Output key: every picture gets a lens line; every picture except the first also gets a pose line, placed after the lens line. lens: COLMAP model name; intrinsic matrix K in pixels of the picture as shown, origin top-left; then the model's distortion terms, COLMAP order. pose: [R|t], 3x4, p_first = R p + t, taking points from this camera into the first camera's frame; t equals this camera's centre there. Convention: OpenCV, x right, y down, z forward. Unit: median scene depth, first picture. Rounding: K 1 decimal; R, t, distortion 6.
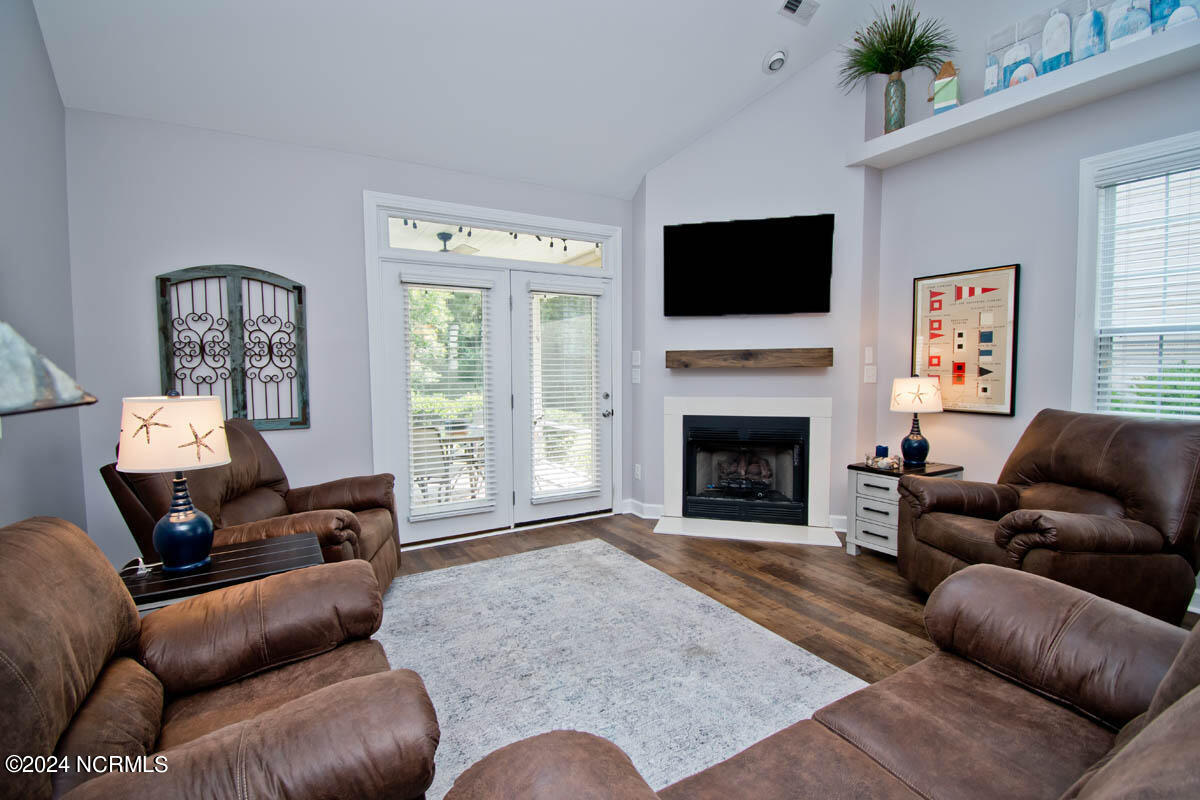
lens RADIAL K [[524.0, 0, 593.6], [0, 524.0, 394.5], [0, 0, 1]] dist [0.010639, -0.007149]
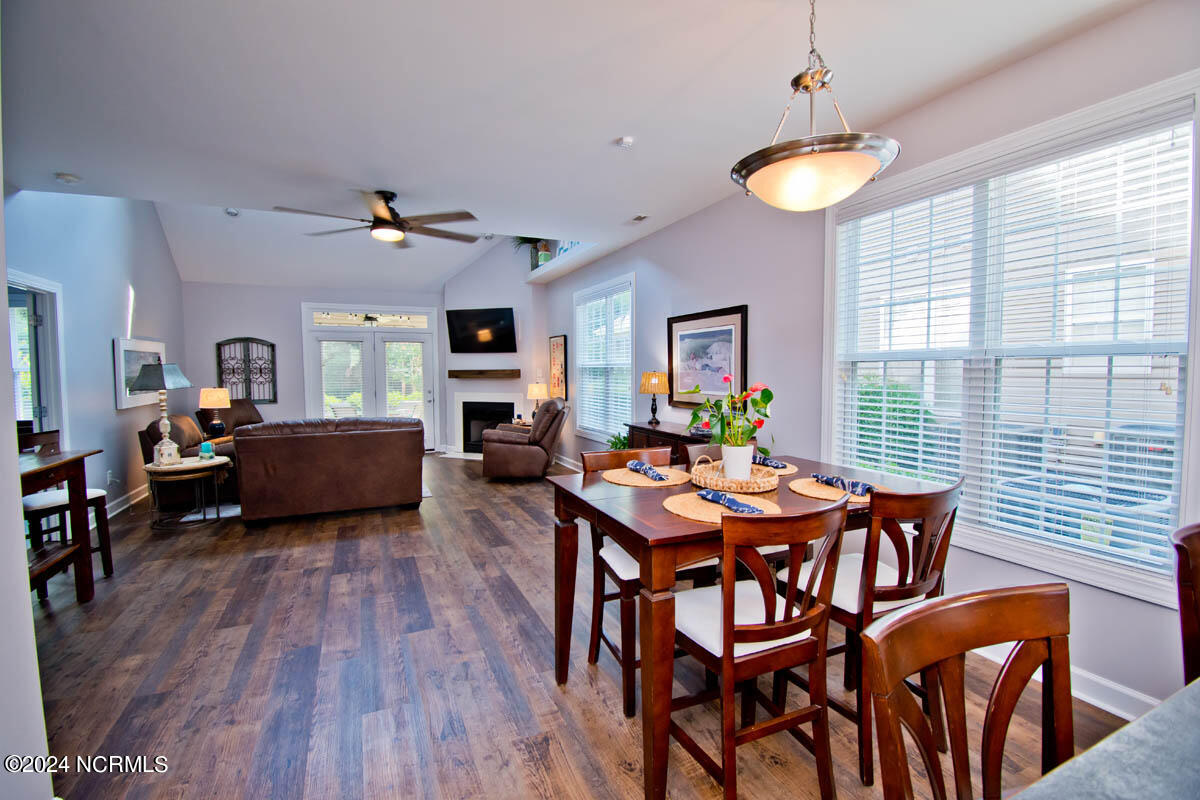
lens RADIAL K [[524.0, 0, 601.5], [0, 524.0, 394.7], [0, 0, 1]] dist [0.010639, -0.007149]
pose [[0.995667, 0.007906, -0.092652, 1.164518], [-0.008032, 0.999967, -0.000982, 0.014873], [0.092641, 0.001722, 0.995698, -1.256774]]
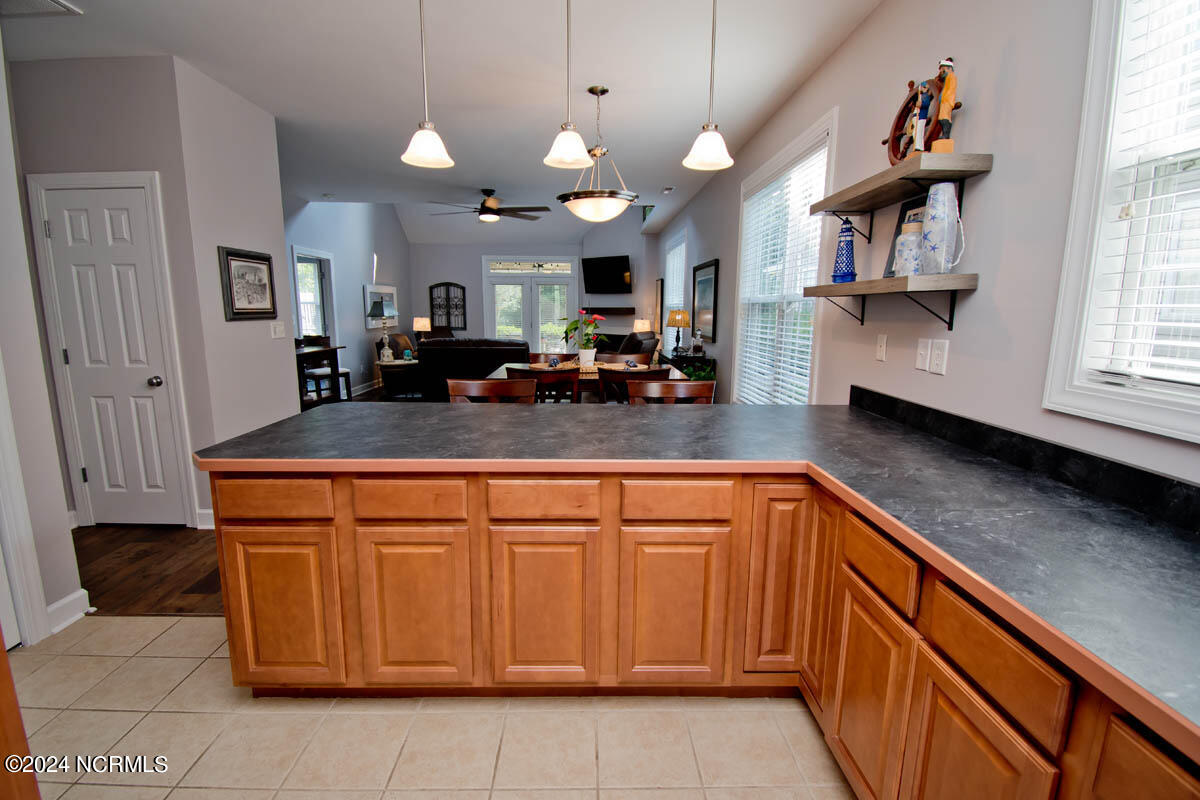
lens RADIAL K [[524.0, 0, 602.3], [0, 524.0, 394.9], [0, 0, 1]] dist [0.010639, -0.007149]
pose [[0.886772, 0.090483, -0.453263, 1.793364], [-0.038494, 0.991702, 0.122660, 0.029544], [0.460601, -0.091324, 0.882897, -1.595575]]
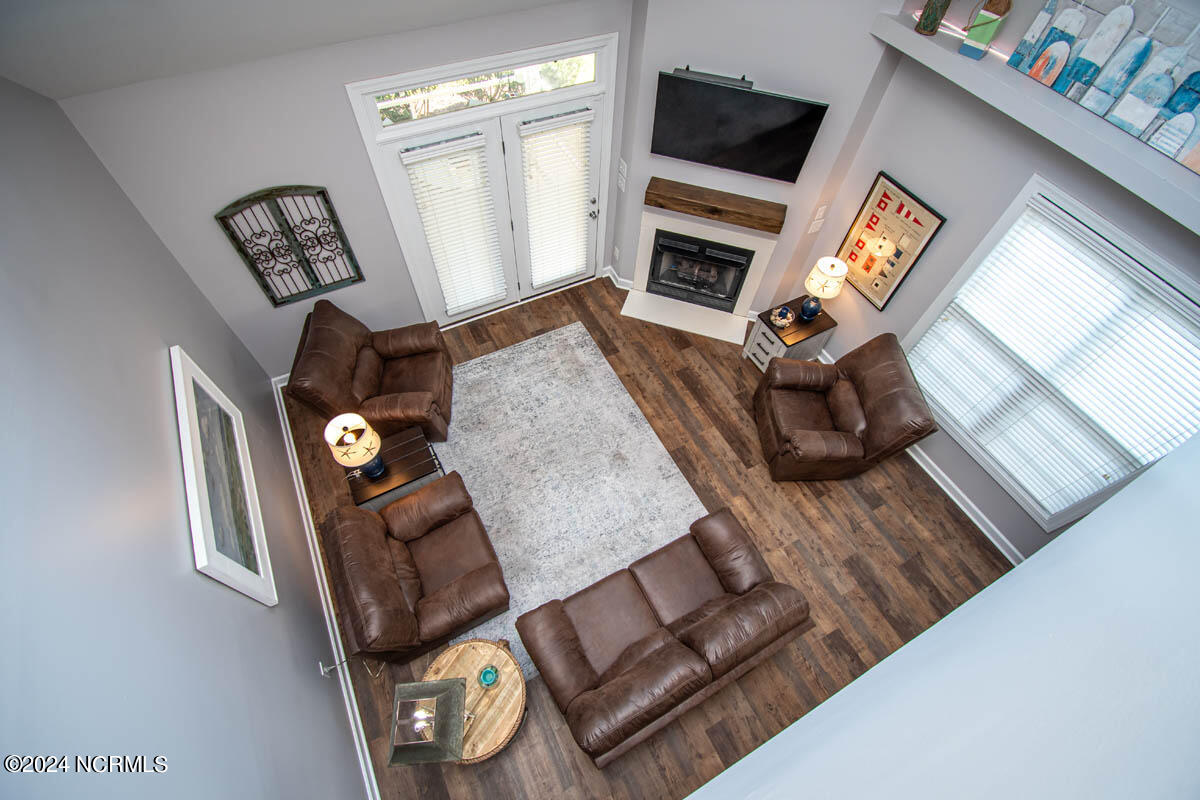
lens RADIAL K [[524.0, 0, 592.8], [0, 524.0, 373.5], [0, 0, 1]] dist [0.010639, -0.007149]
pose [[0.998538, 0.053284, 0.009128, 0.043936], [-0.040682, 0.629446, 0.775978, -0.875686], [0.035601, -0.775215, 0.630693, -0.014634]]
